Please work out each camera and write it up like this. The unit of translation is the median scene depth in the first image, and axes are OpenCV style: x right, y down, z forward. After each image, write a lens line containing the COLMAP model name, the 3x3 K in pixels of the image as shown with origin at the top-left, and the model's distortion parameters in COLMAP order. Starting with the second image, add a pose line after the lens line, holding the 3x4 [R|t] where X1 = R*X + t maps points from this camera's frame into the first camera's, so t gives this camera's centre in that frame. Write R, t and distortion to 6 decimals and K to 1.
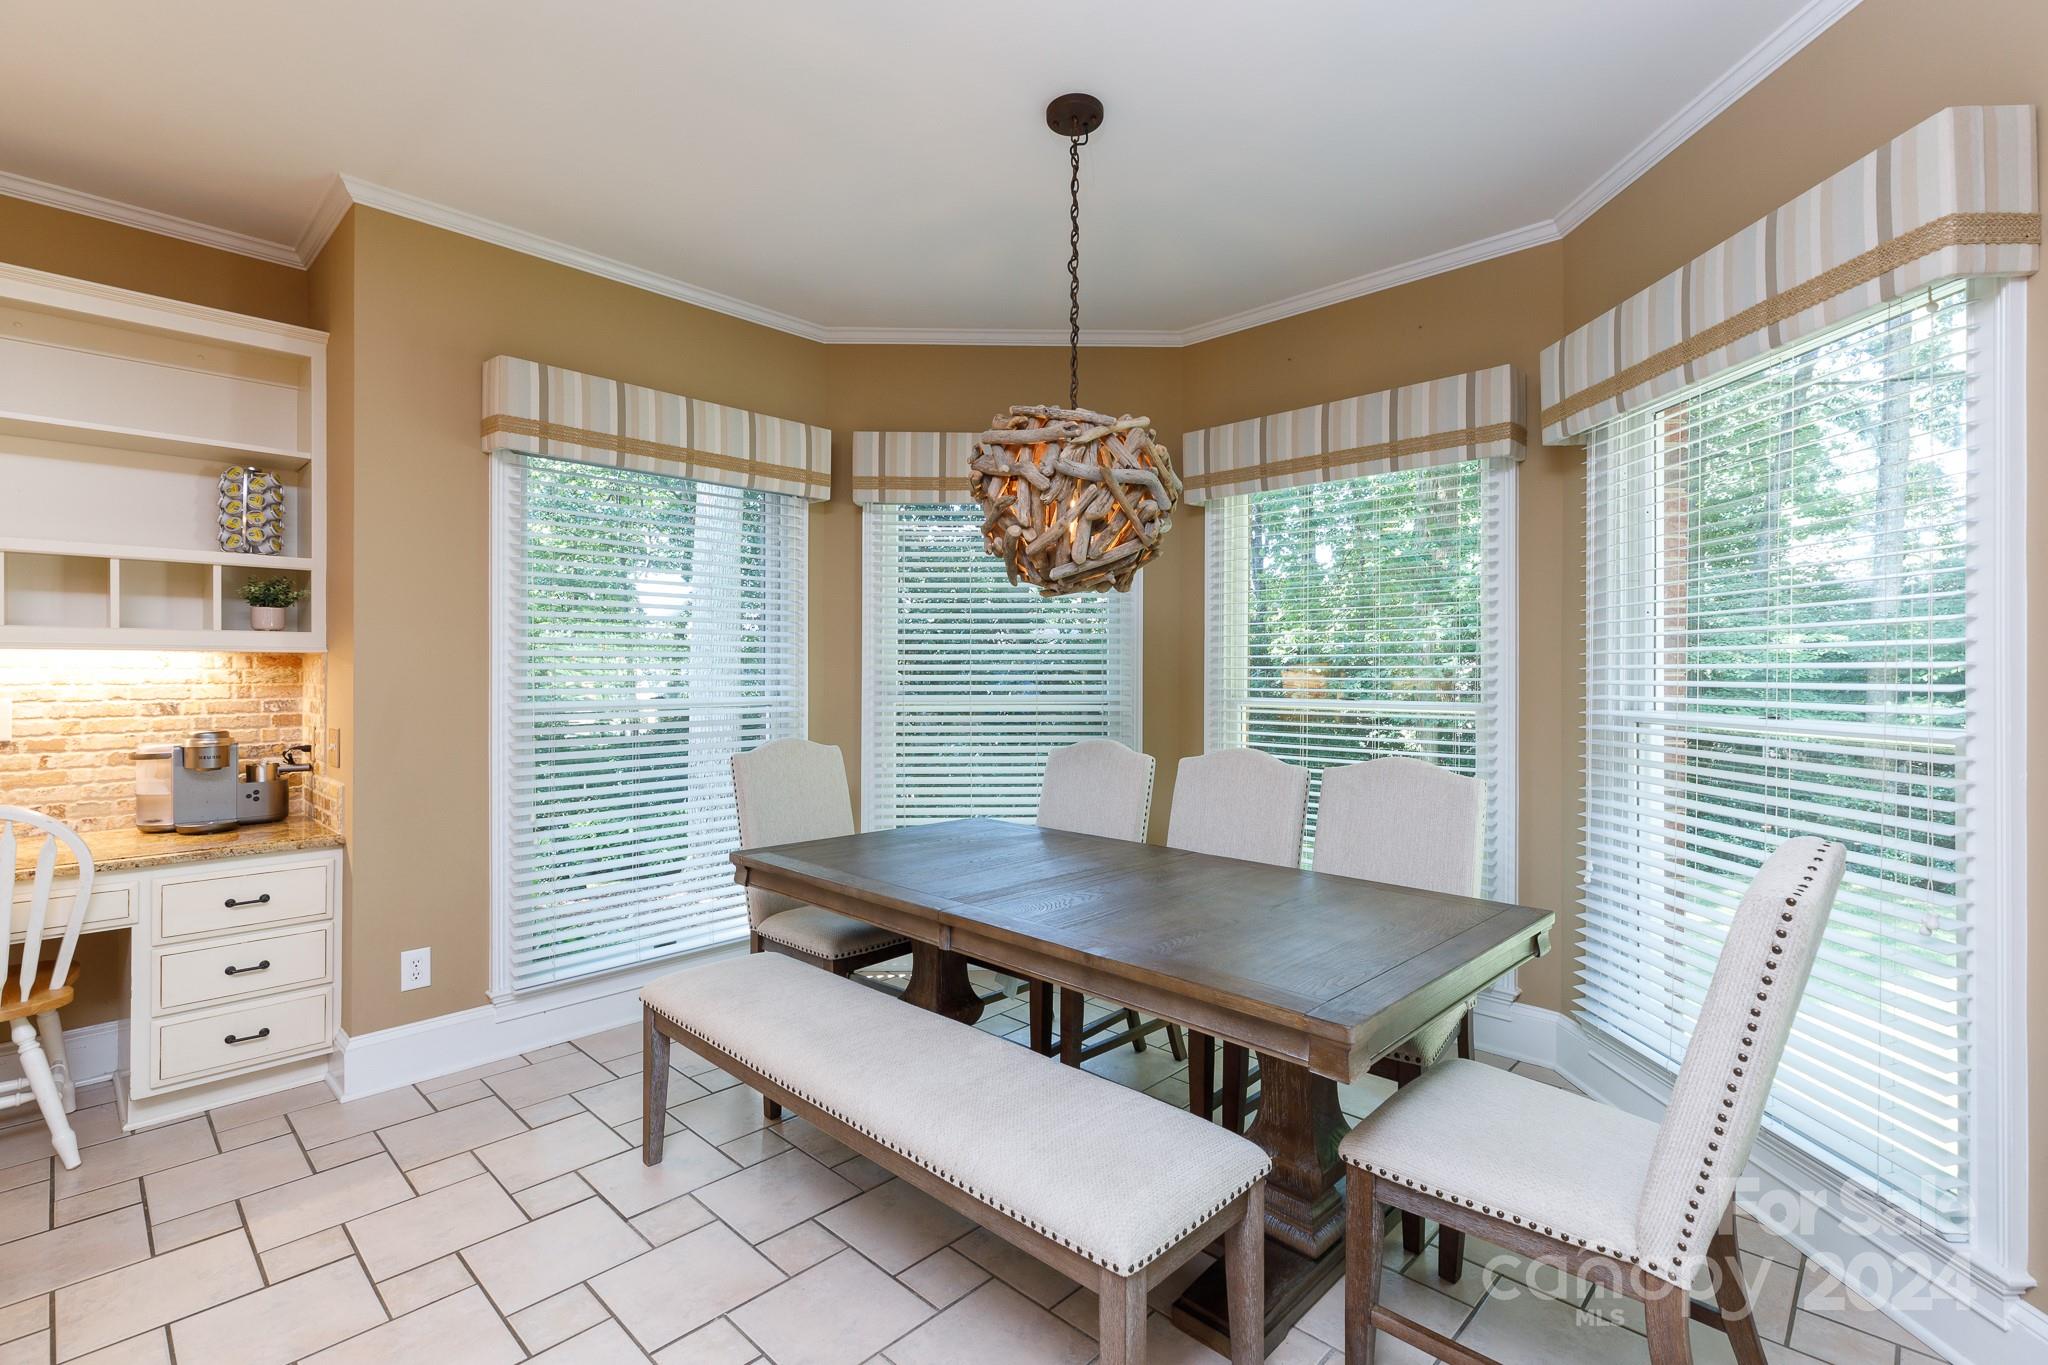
lens RADIAL K [[919.4, 0, 1030.1], [0, 919.4, 678.0], [0, 0, 1]] dist [0.001287, 0.000156]
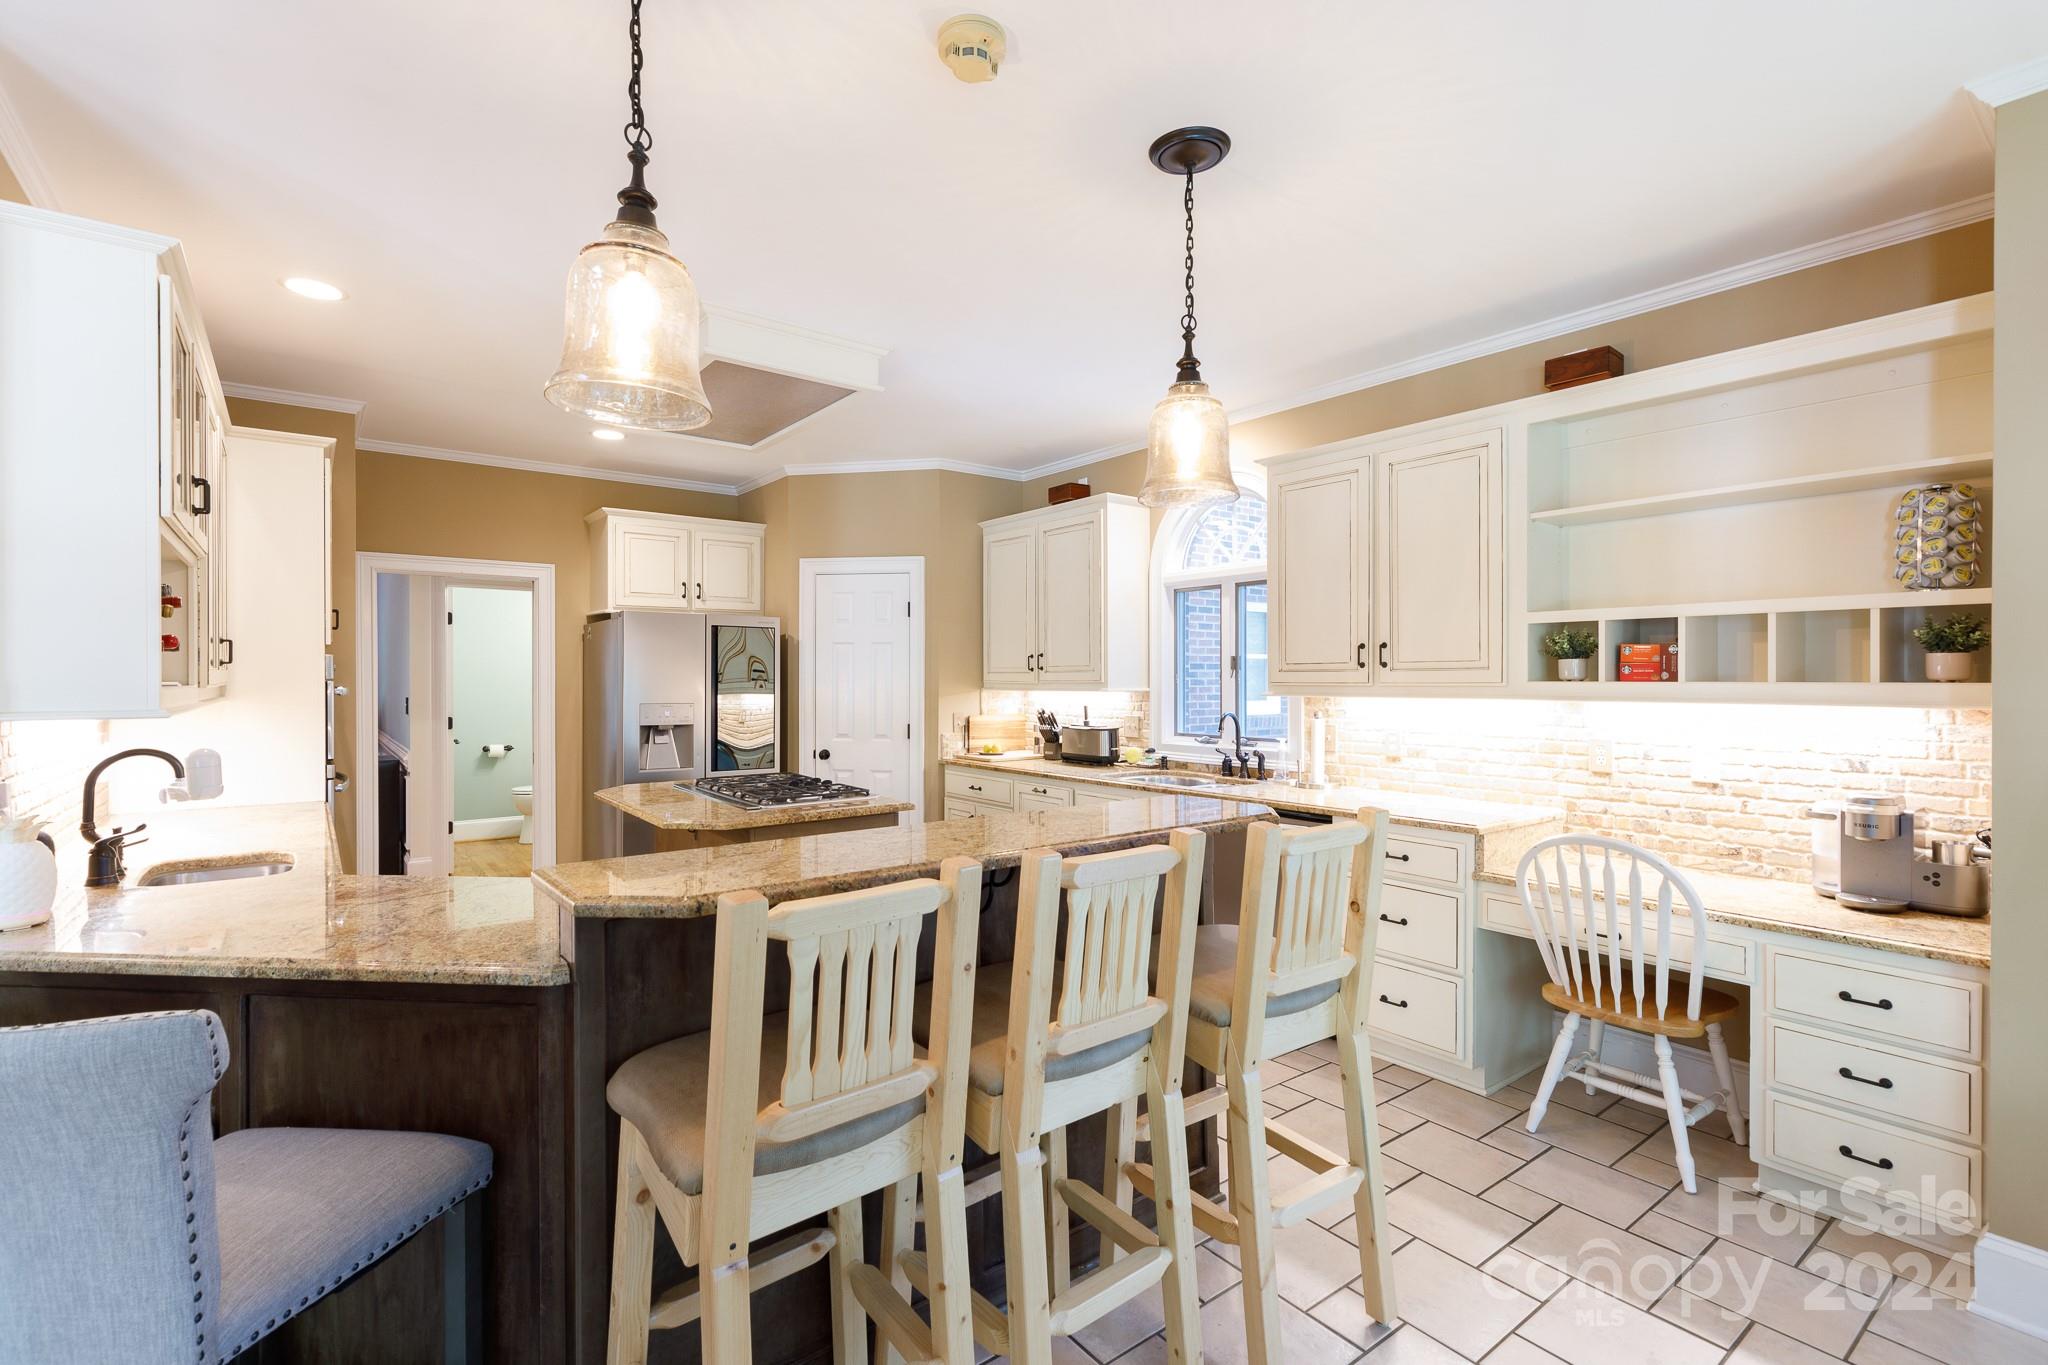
lens RADIAL K [[937.0, 0, 1035.3], [0, 937.0, 685.2], [0, 0, 1]] dist [0.003455, 0.000467]
pose [[-0.153357, 0.006434, -0.988150, 0.125315], [-0.008073, 0.999937, 0.007763, -0.049443], [0.988138, 0.009168, -0.153296, 0.339769]]
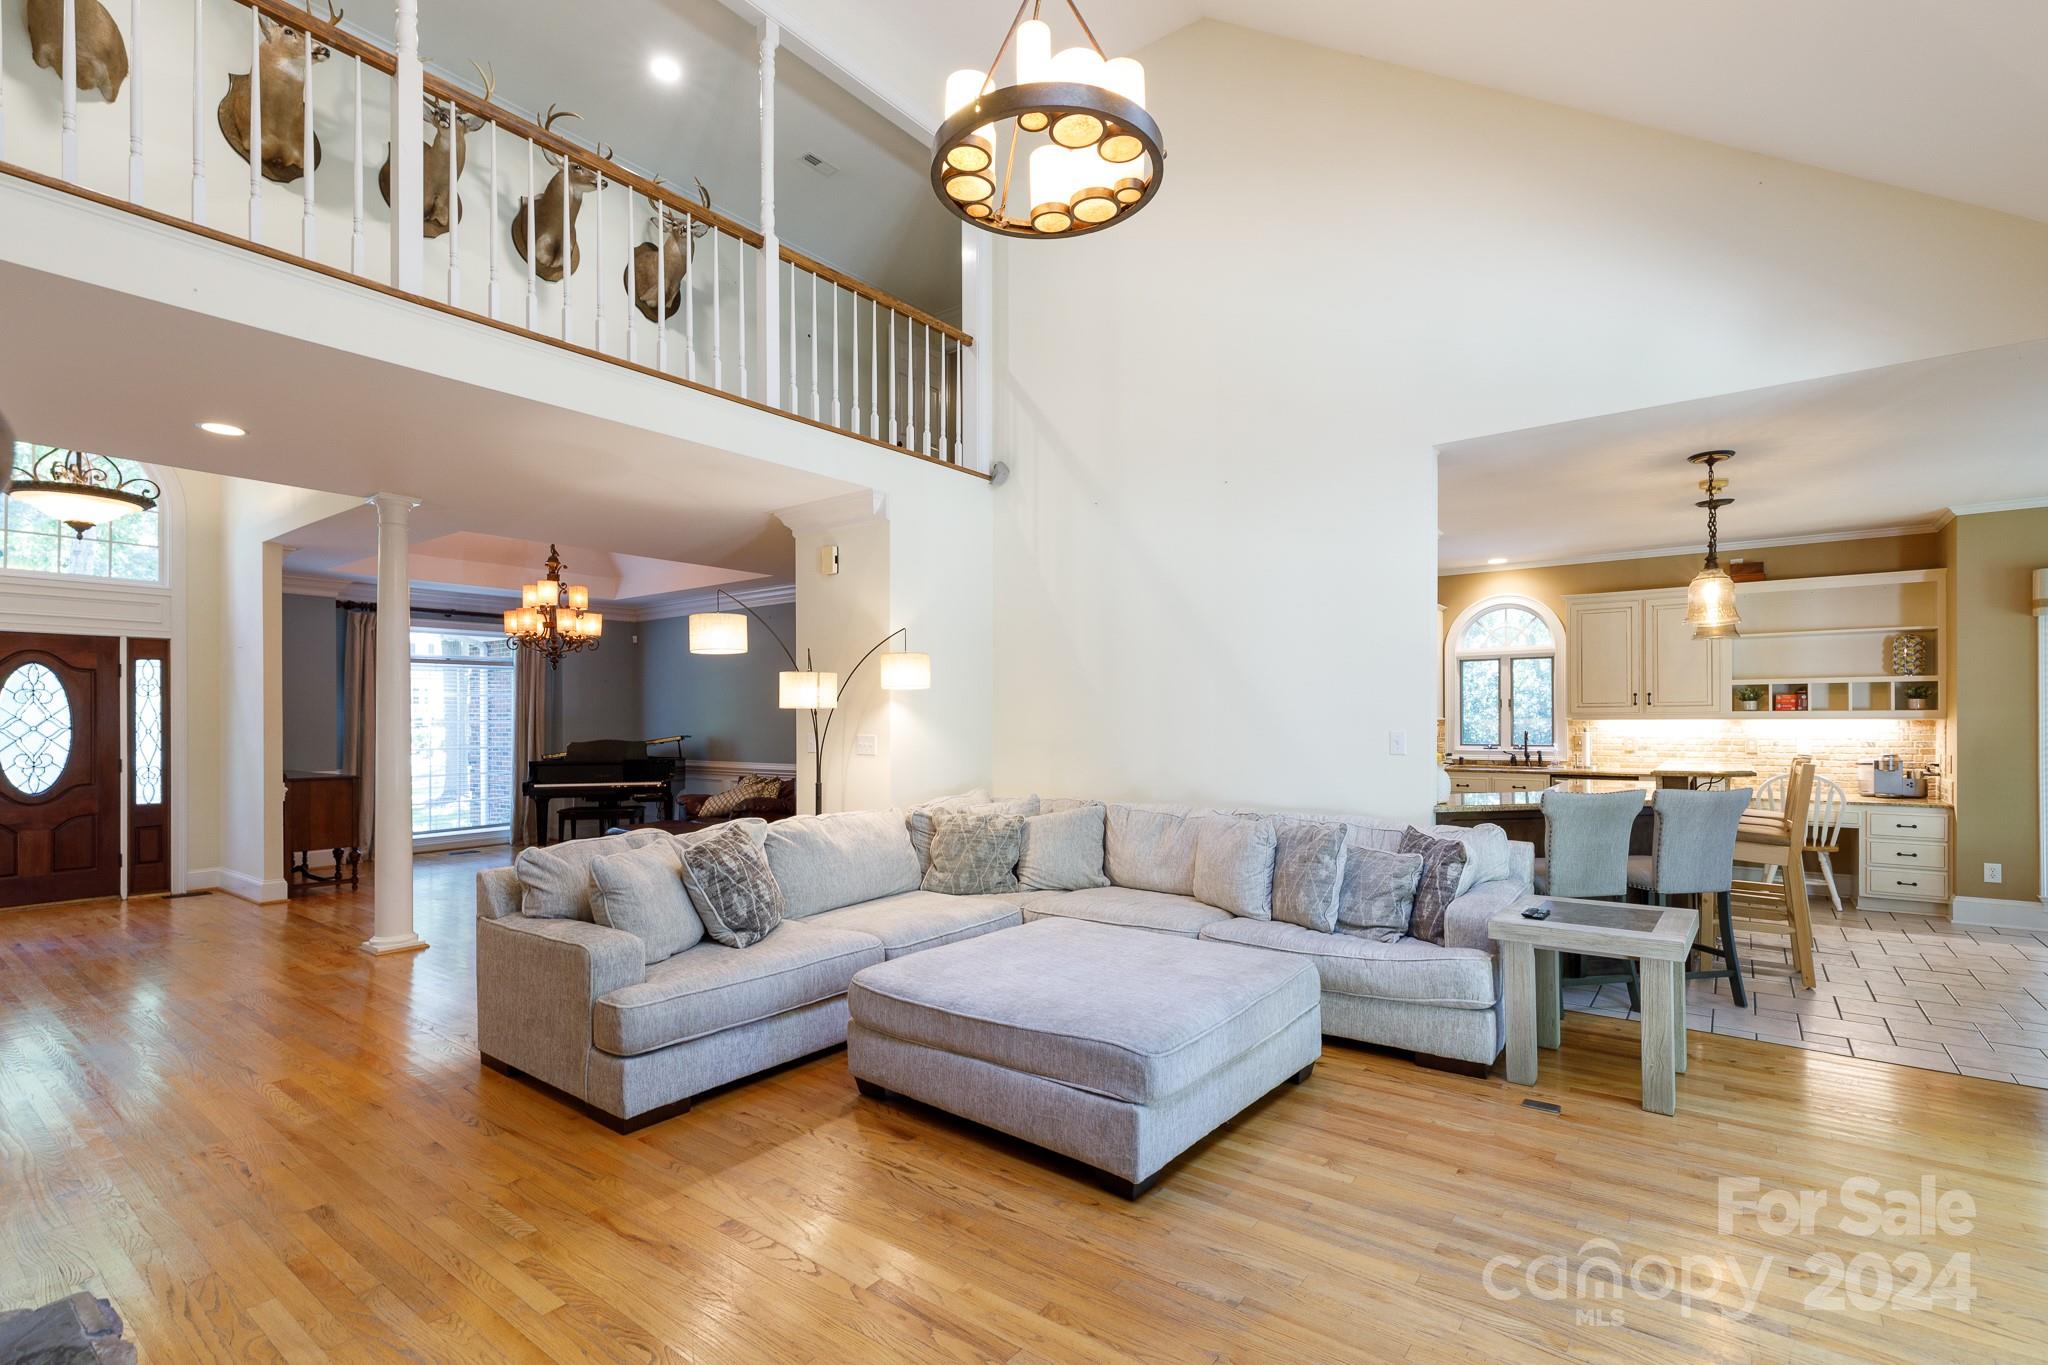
lens RADIAL K [[944.9, 0, 1034.6], [0, 944.9, 714.0], [0, 0, 1]] dist [0.001452, -0.000202]
pose [[0.105102, -0.004792, -0.994450, 1.220645], [-0.002288, 0.999985, -0.005061, -0.025597], [0.994459, 0.002807, 0.105089, -1.357168]]
